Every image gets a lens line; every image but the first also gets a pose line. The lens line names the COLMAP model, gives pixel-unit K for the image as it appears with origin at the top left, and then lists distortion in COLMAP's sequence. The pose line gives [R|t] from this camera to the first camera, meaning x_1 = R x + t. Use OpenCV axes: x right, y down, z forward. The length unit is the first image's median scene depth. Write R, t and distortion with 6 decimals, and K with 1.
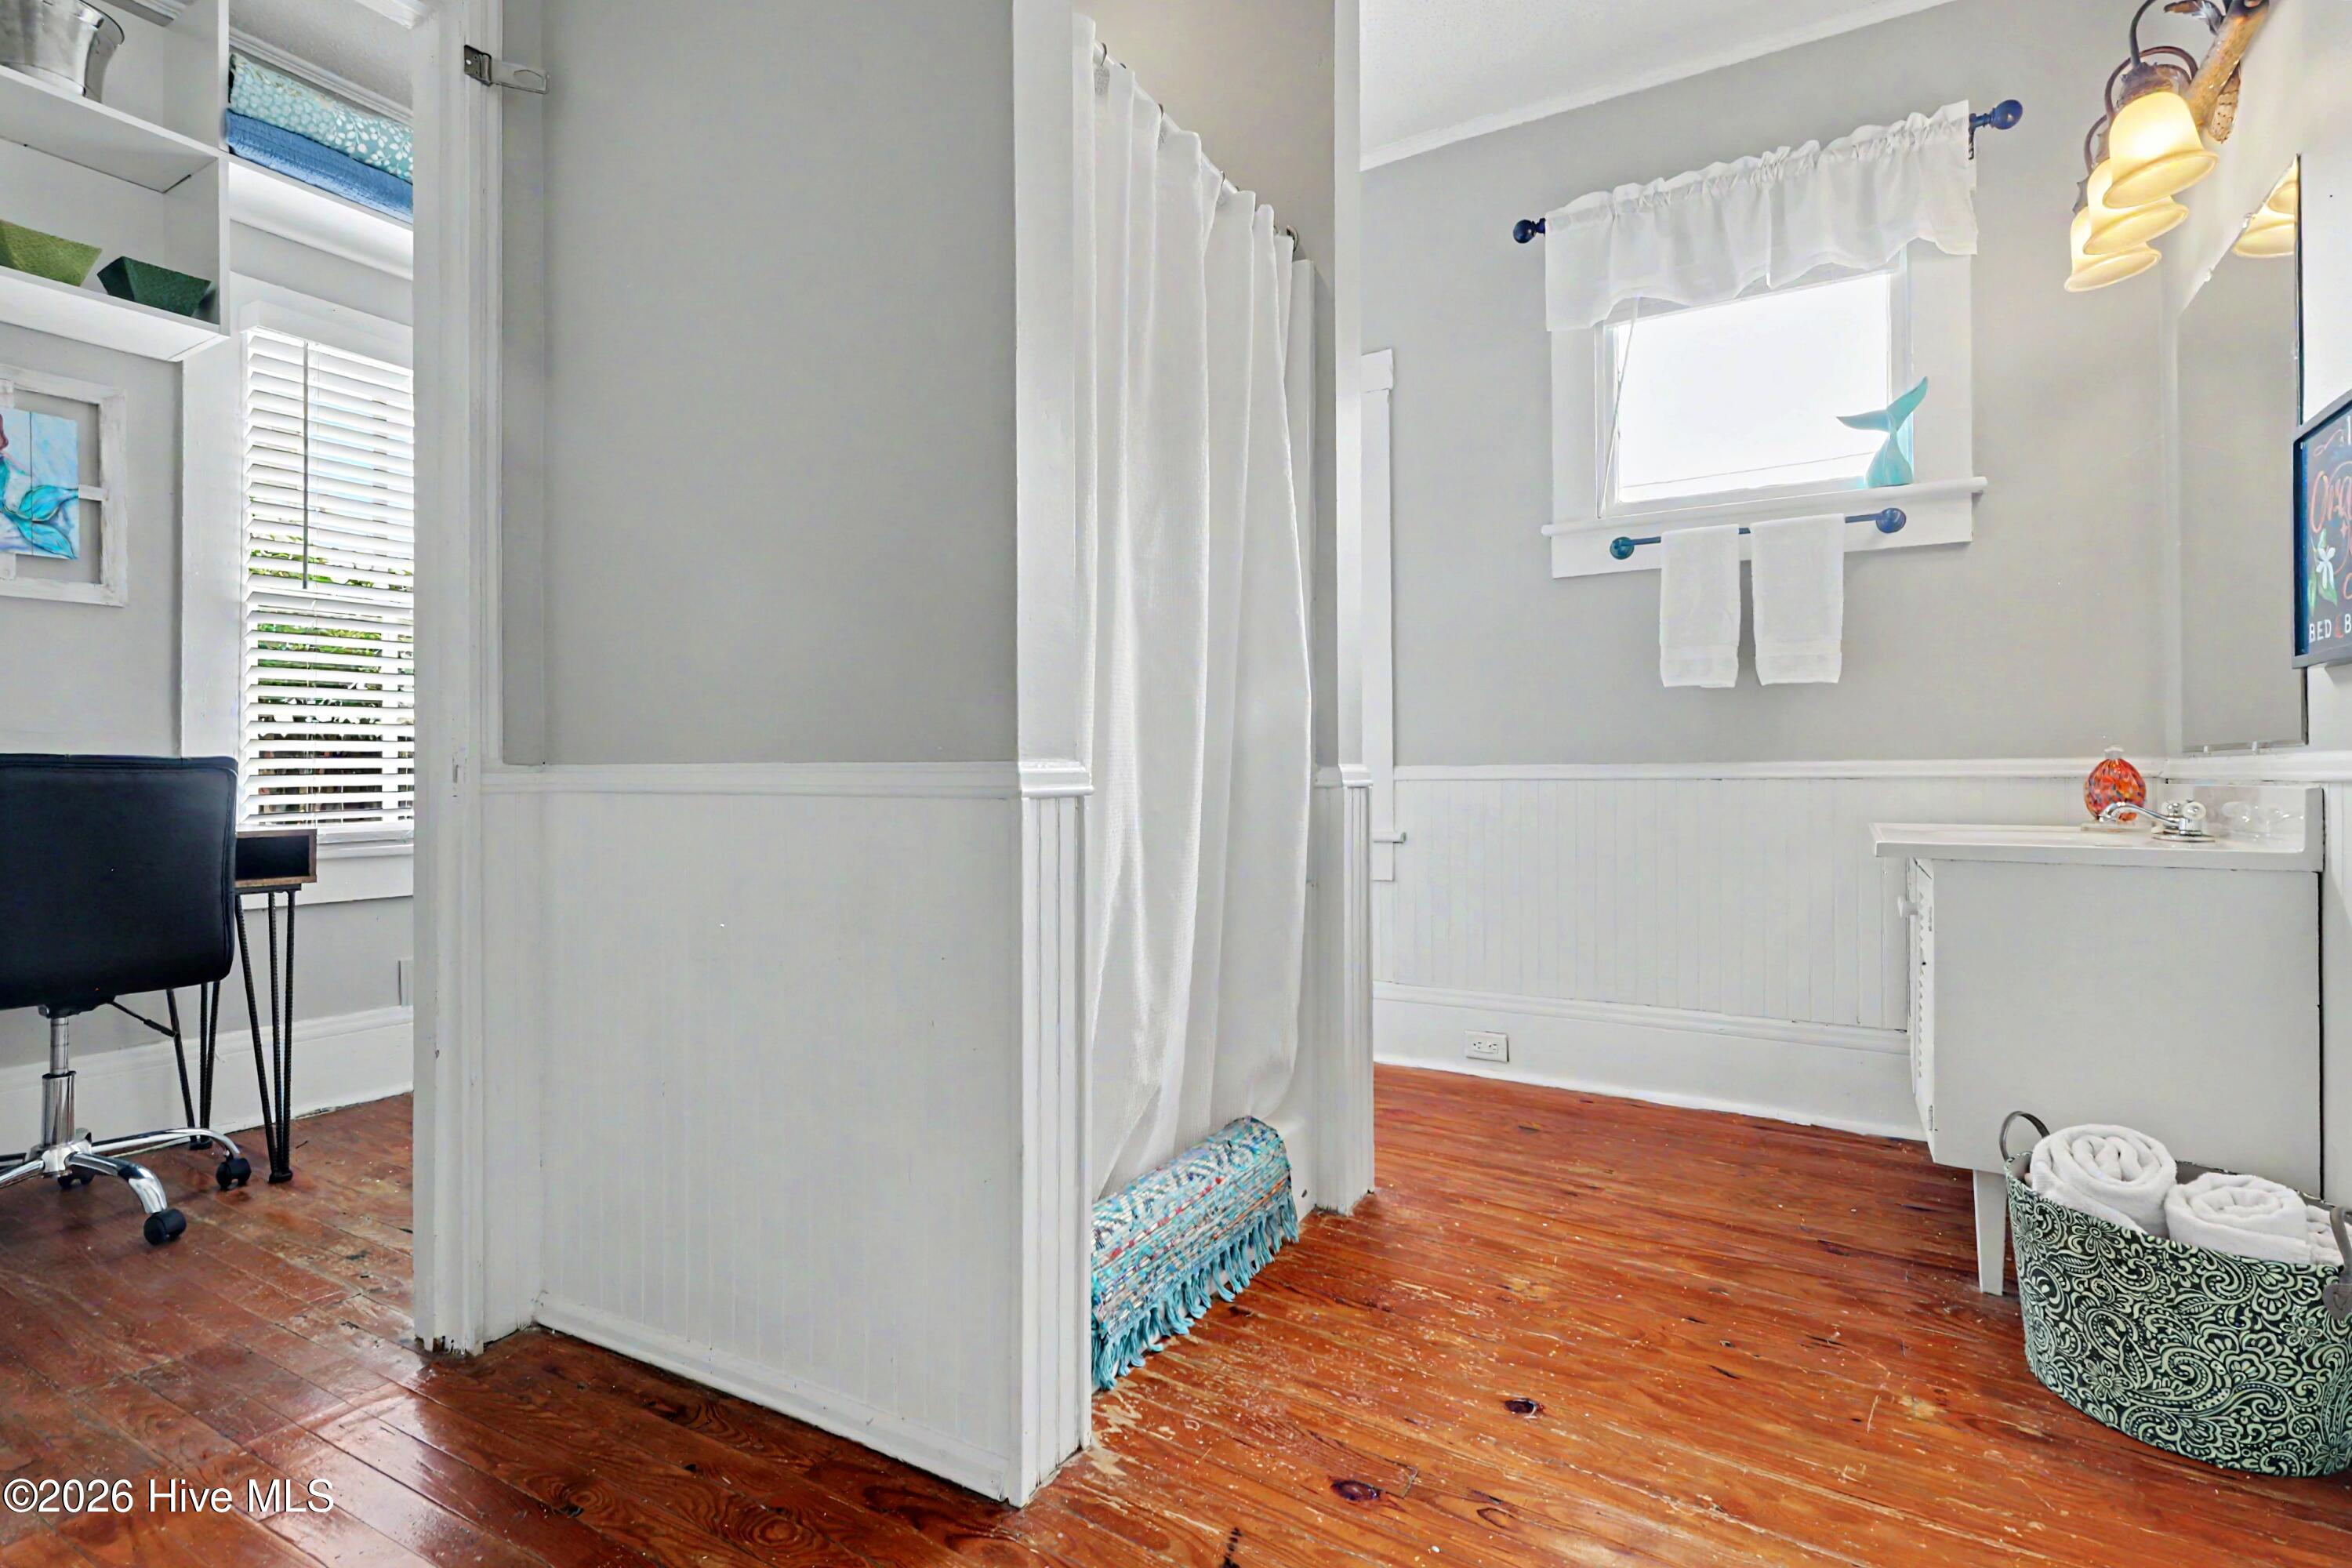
lens RADIAL K [[1125.2, 0, 1170.5], [0, 1125.2, 775.9], [0, 0, 1]] dist [0.001586, 0.000193]
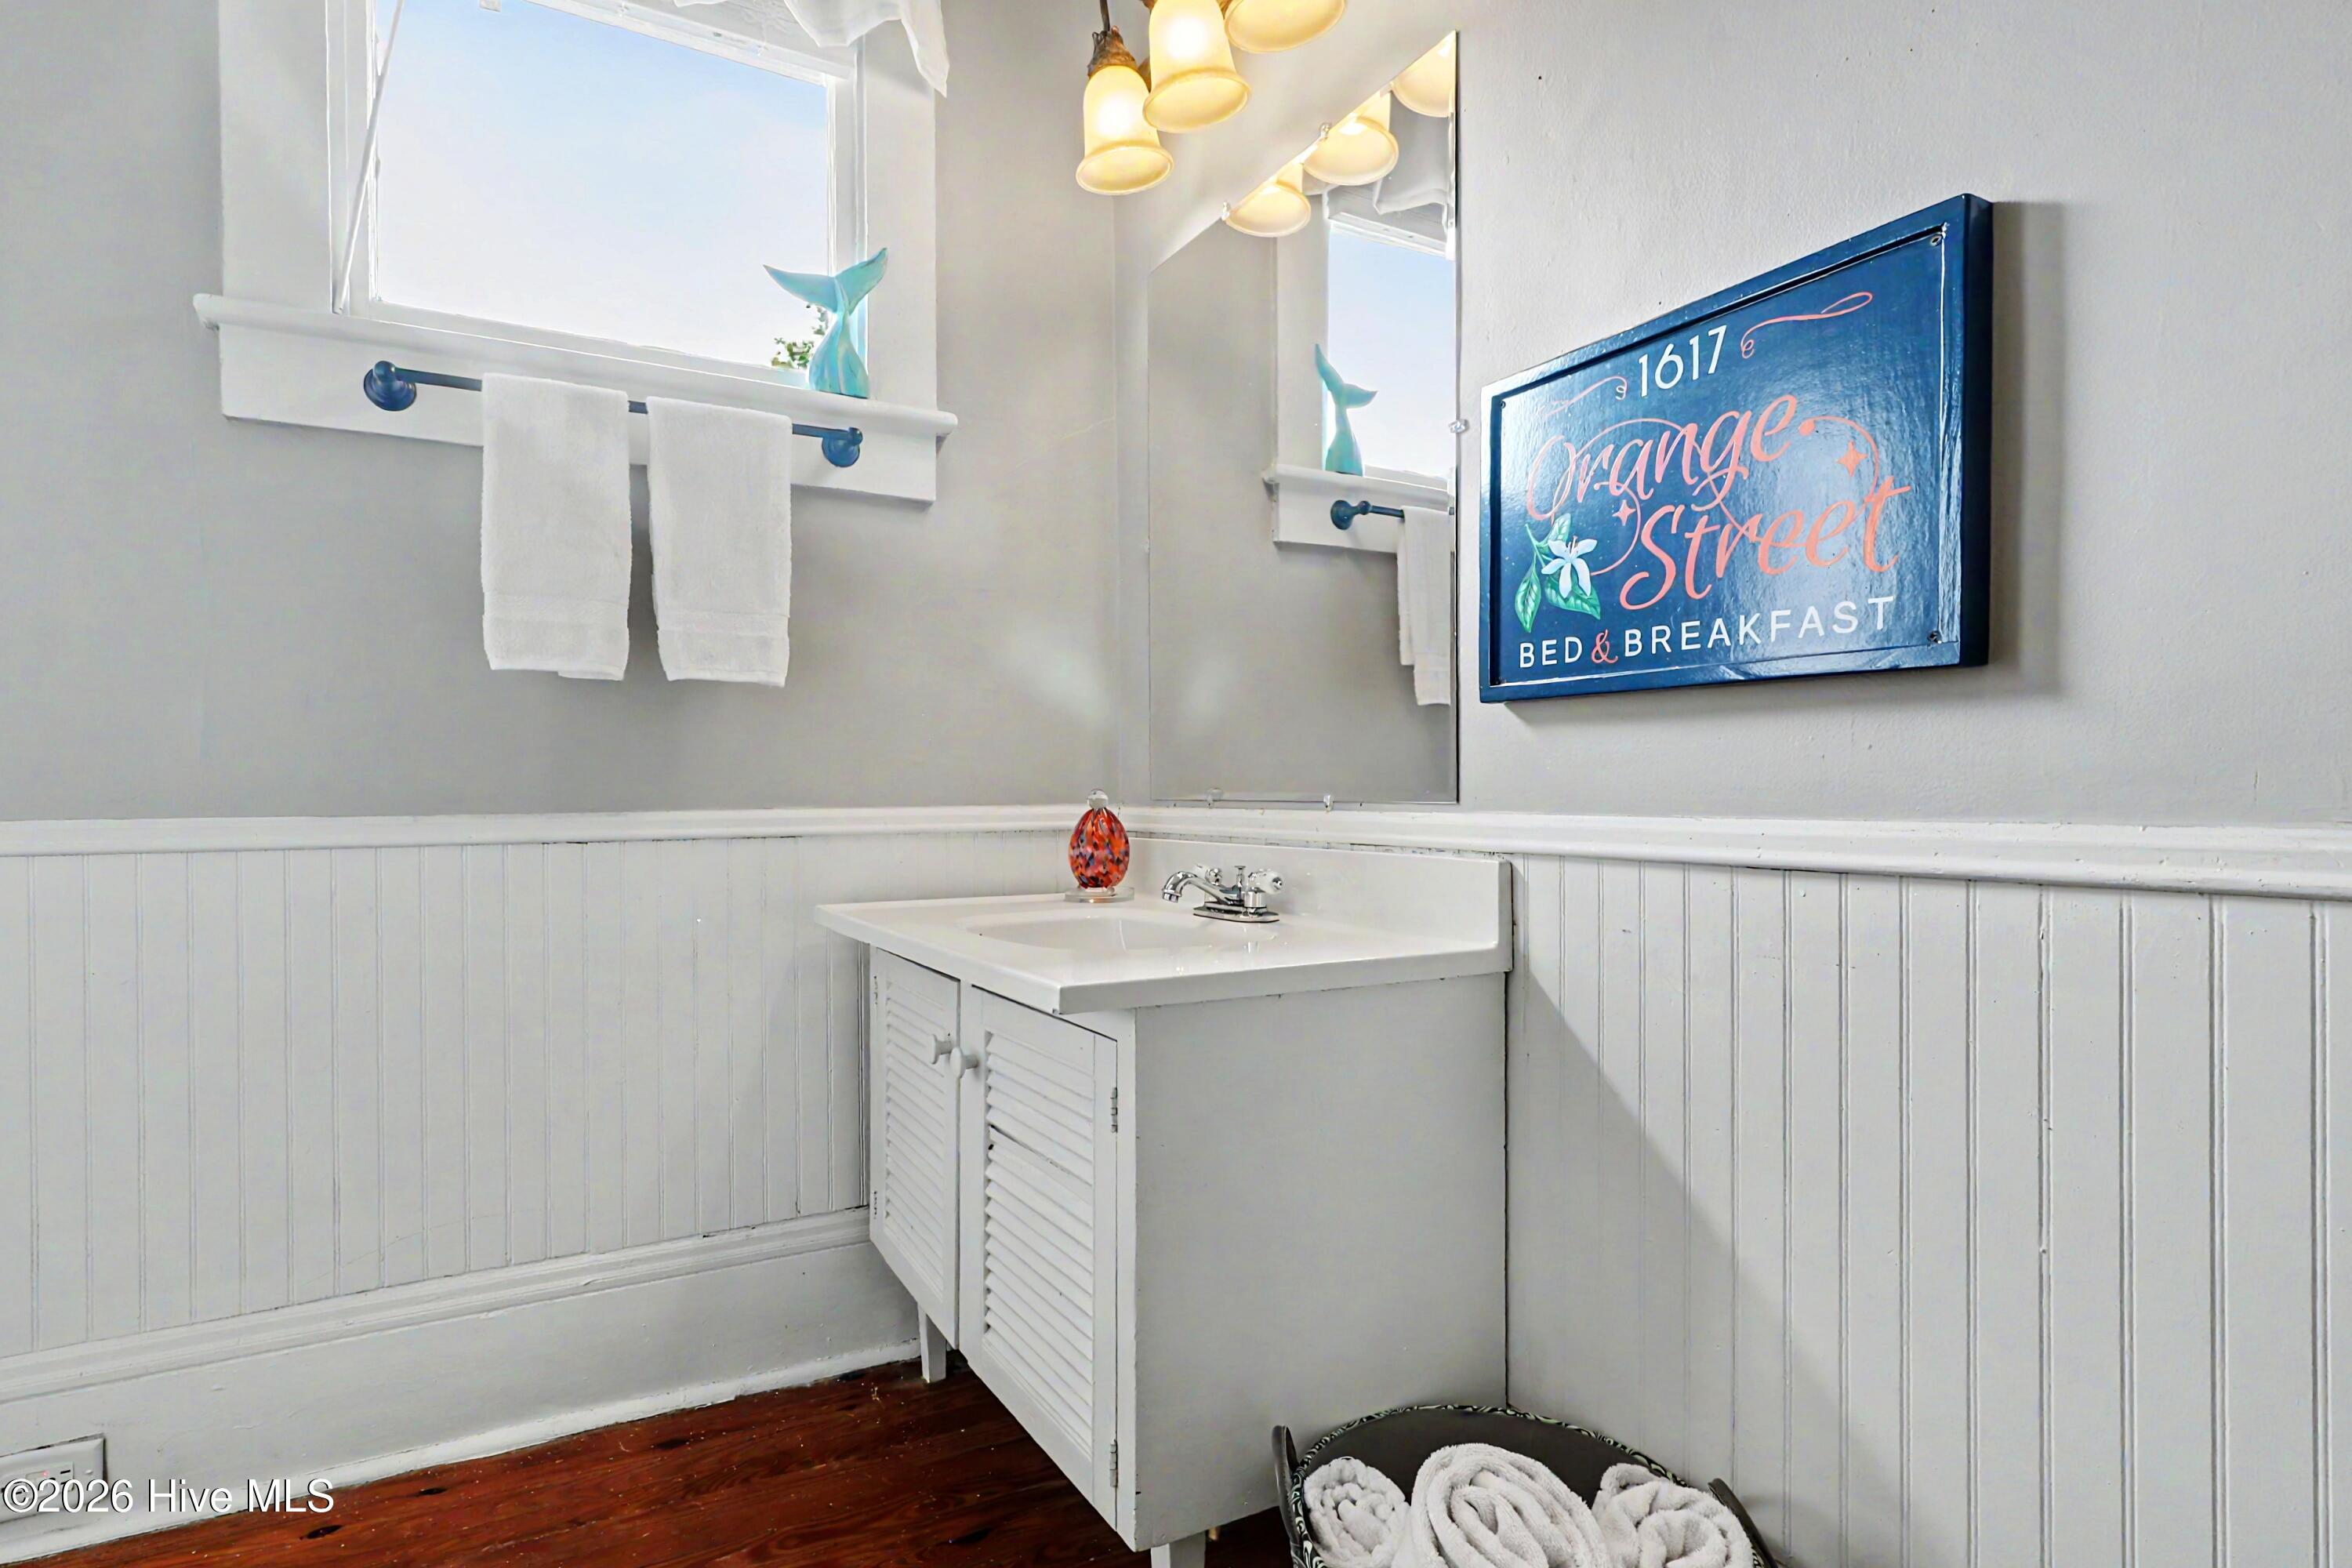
lens RADIAL K [[1197.1, 0, 1172.7], [0, 1197.1, 794.2], [0, 0, 1]] dist [-0.001382, 0.001621]
pose [[0.500586, -0.004067, 0.865677, 0.125300], [0.004812, 0.999987, 0.001916, -0.022527], [-0.865673, 0.003207, 0.500599, 0.478161]]
